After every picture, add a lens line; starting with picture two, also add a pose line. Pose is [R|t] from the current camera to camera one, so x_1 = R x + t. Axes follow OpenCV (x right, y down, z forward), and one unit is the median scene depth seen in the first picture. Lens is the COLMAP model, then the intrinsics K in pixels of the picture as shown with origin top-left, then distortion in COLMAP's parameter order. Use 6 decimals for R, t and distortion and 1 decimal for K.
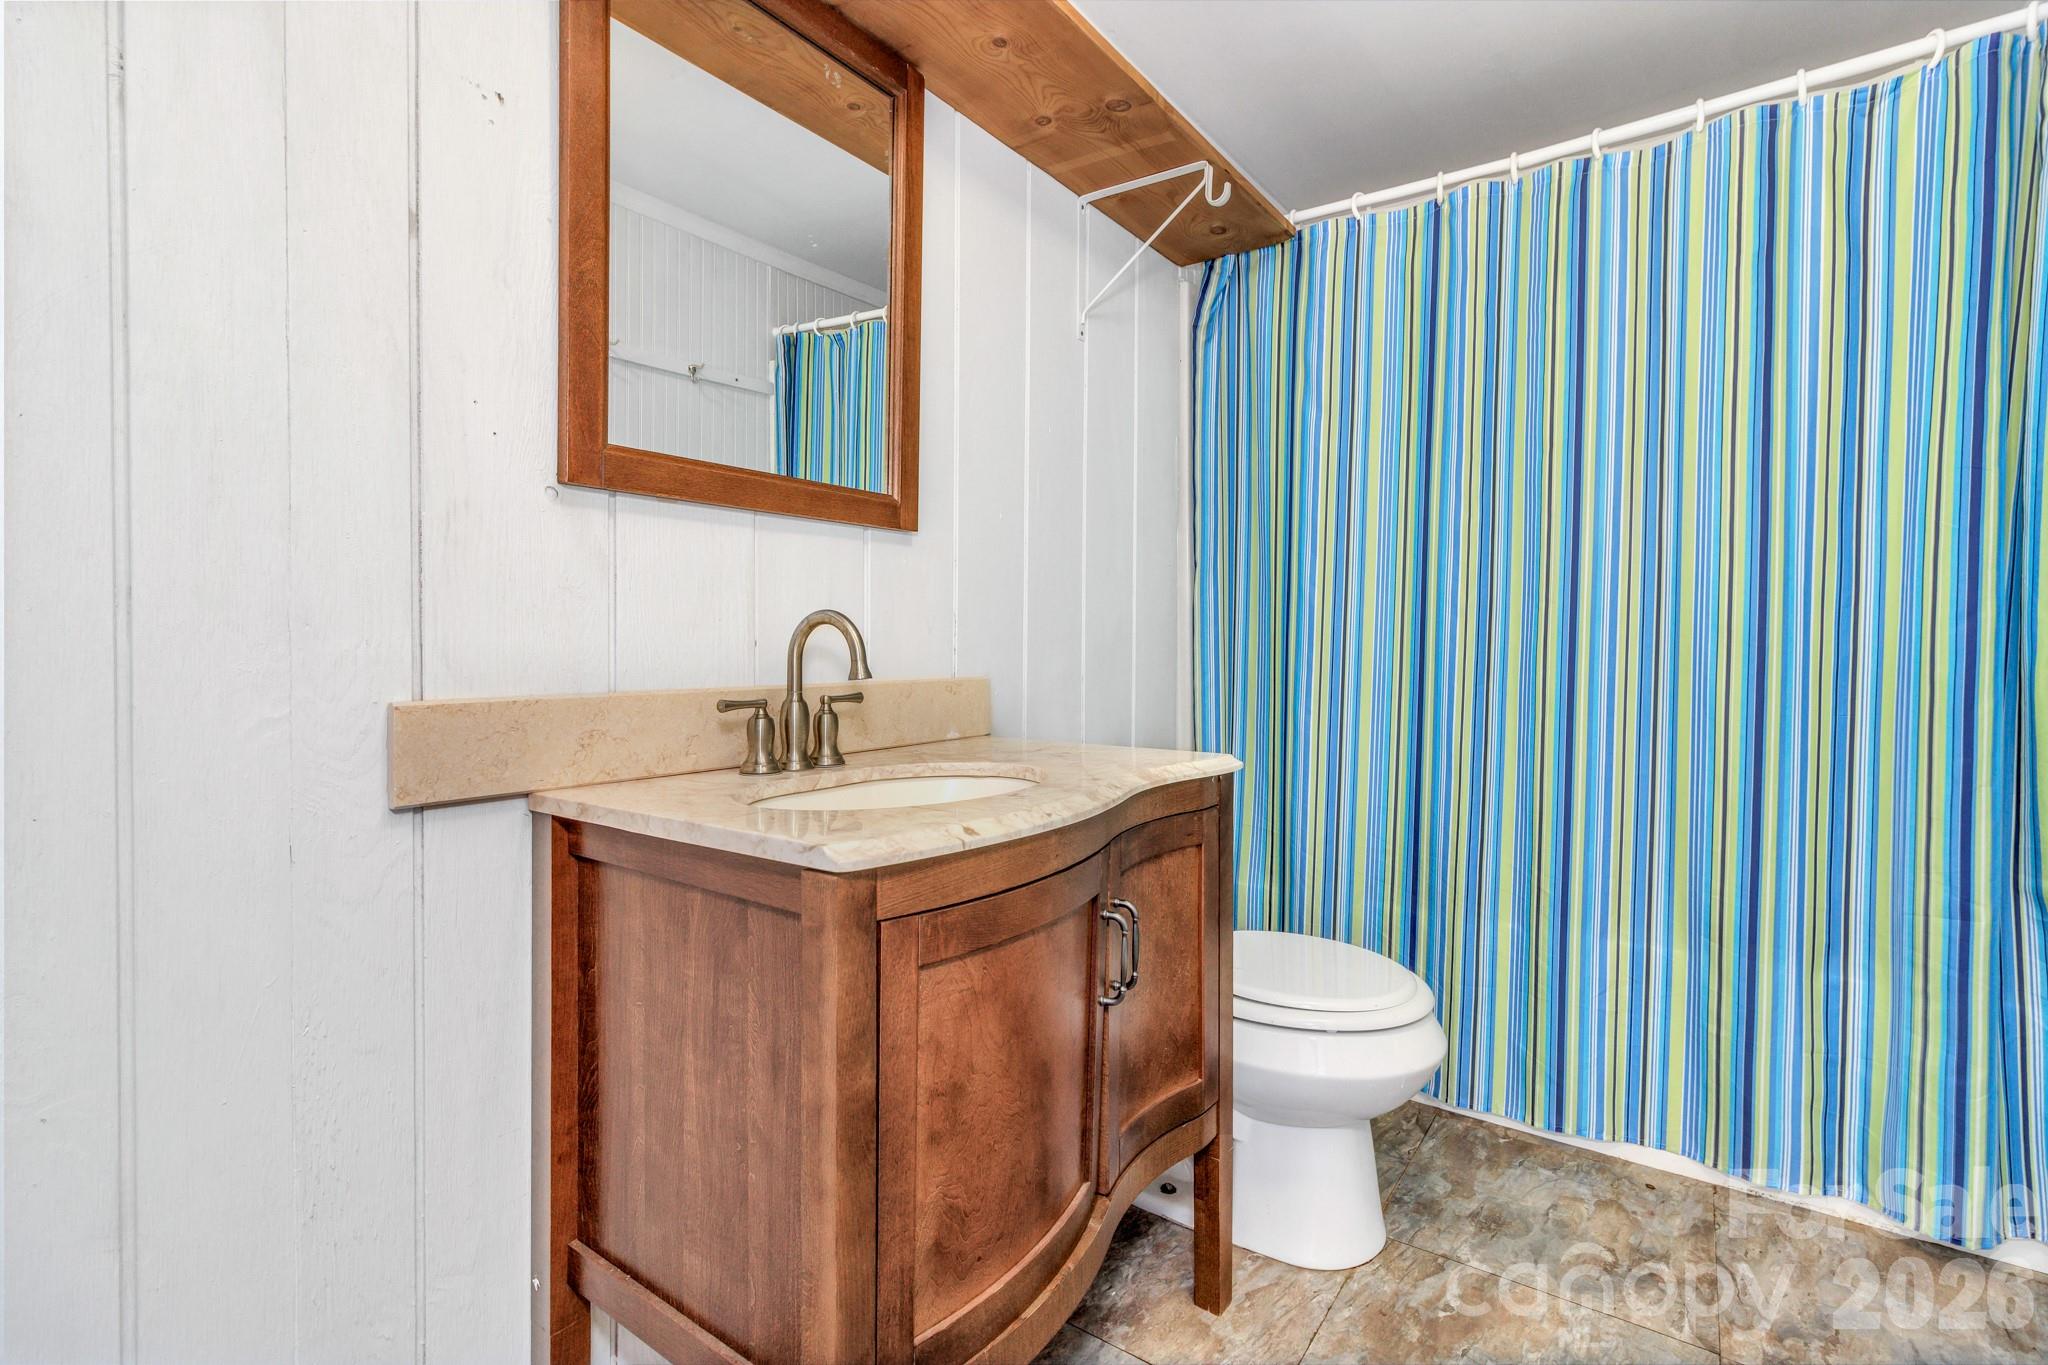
lens RADIAL K [[937.8, 0, 1025.3], [0, 937.8, 673.3], [0, 0, 1]] dist [-0.000654, 0.000830]
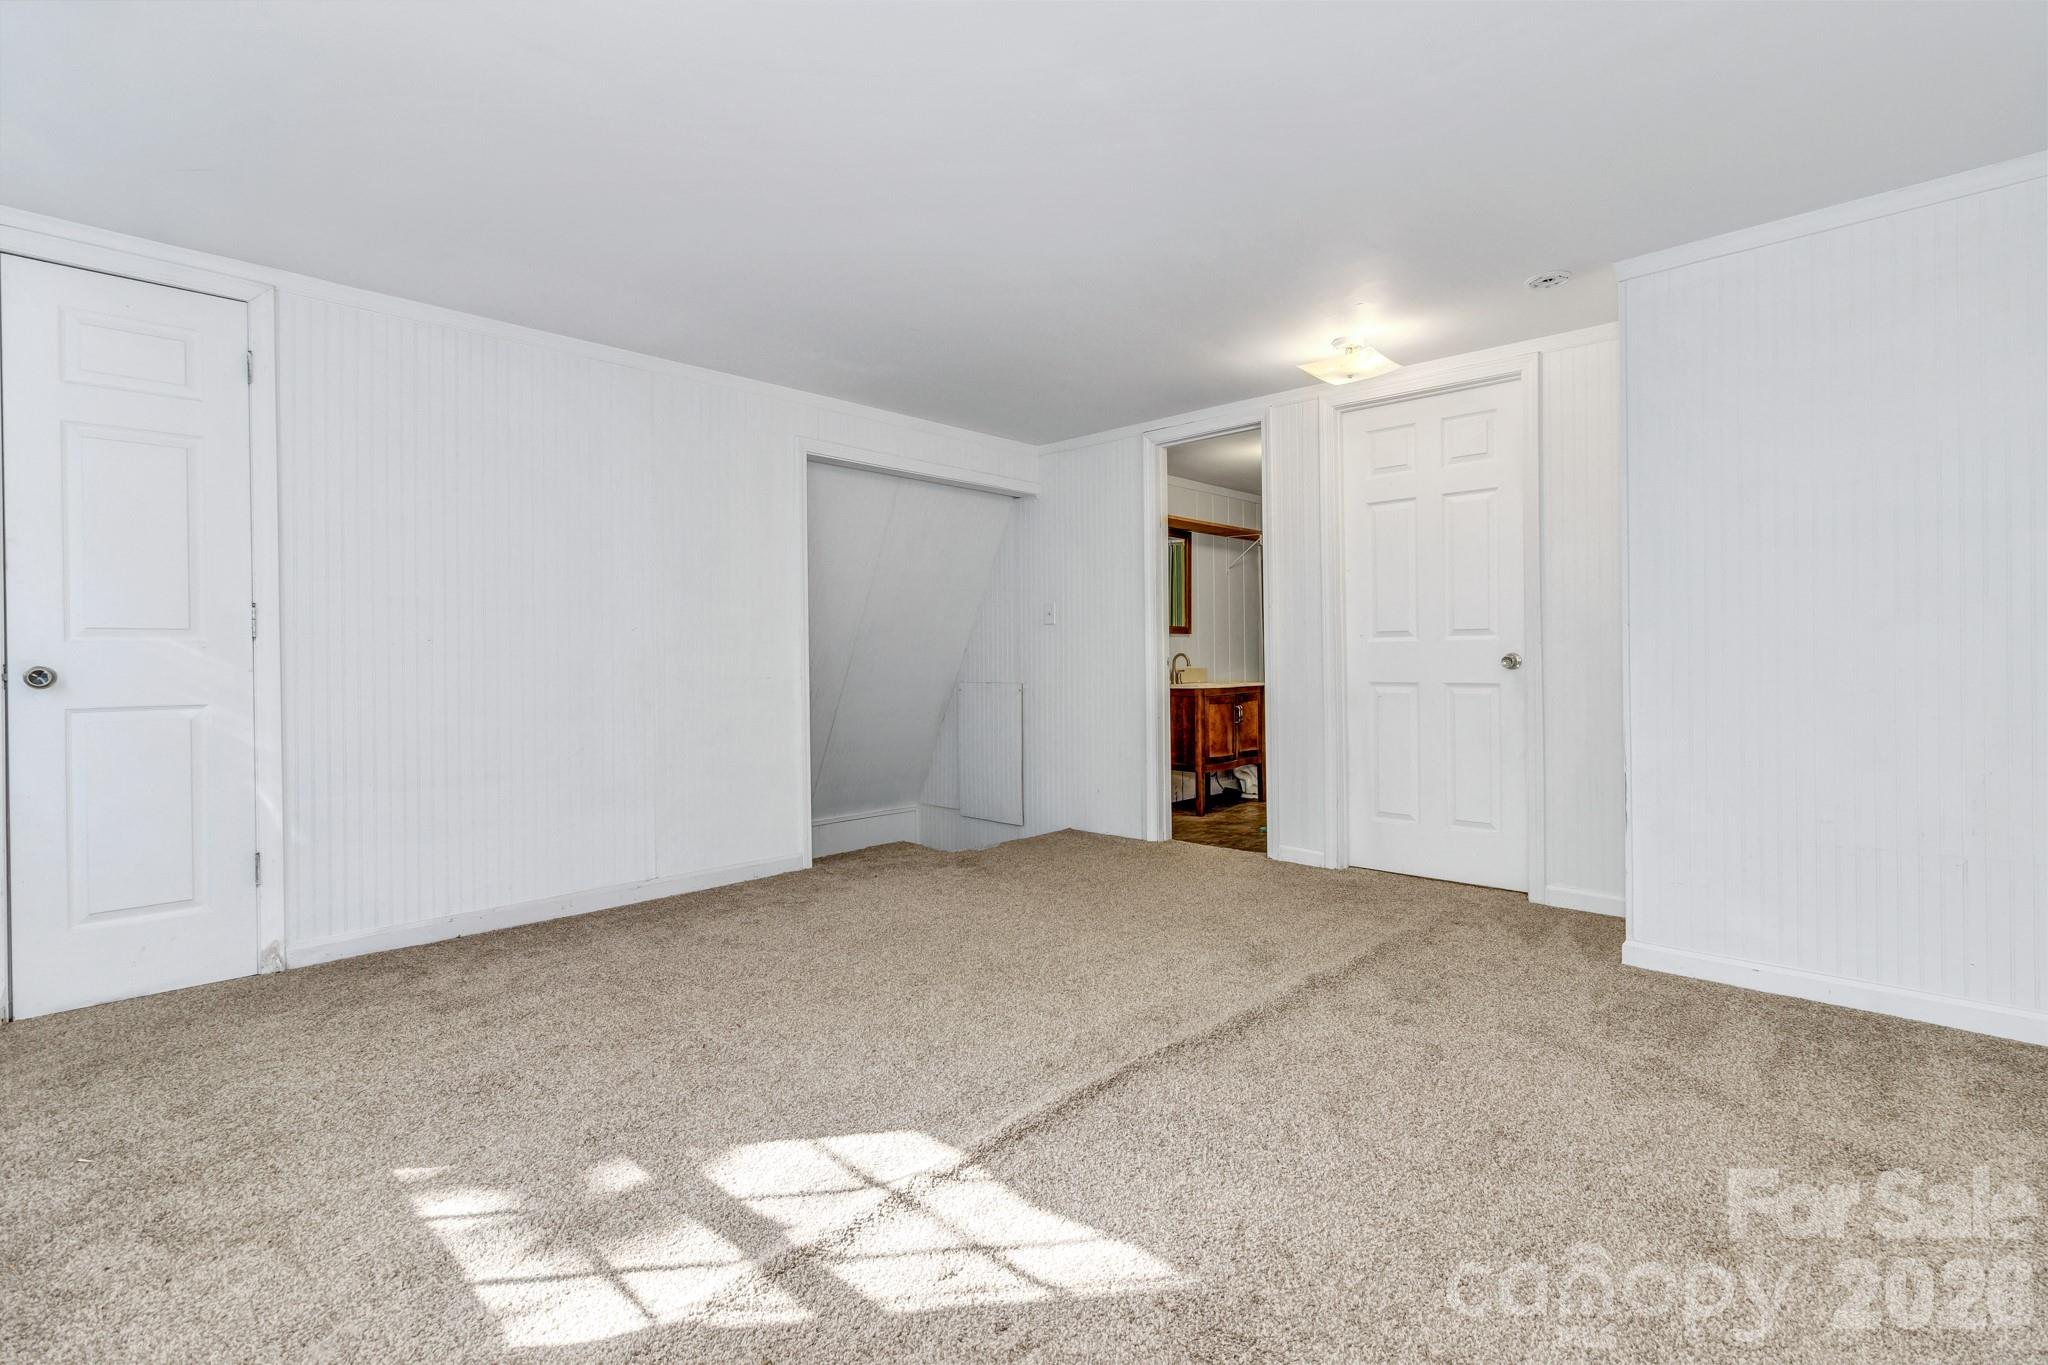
lens RADIAL K [[937.8, 0, 1020.0], [0, 937.8, 678.9], [0, 0, 1]] dist [-0.000654, 0.000830]
pose [[0.987281, -0.012247, -0.158512, -0.342774], [0.010560, 0.999878, -0.011482, 0.153686], [0.158634, 0.009662, 0.987290, -5.349105]]
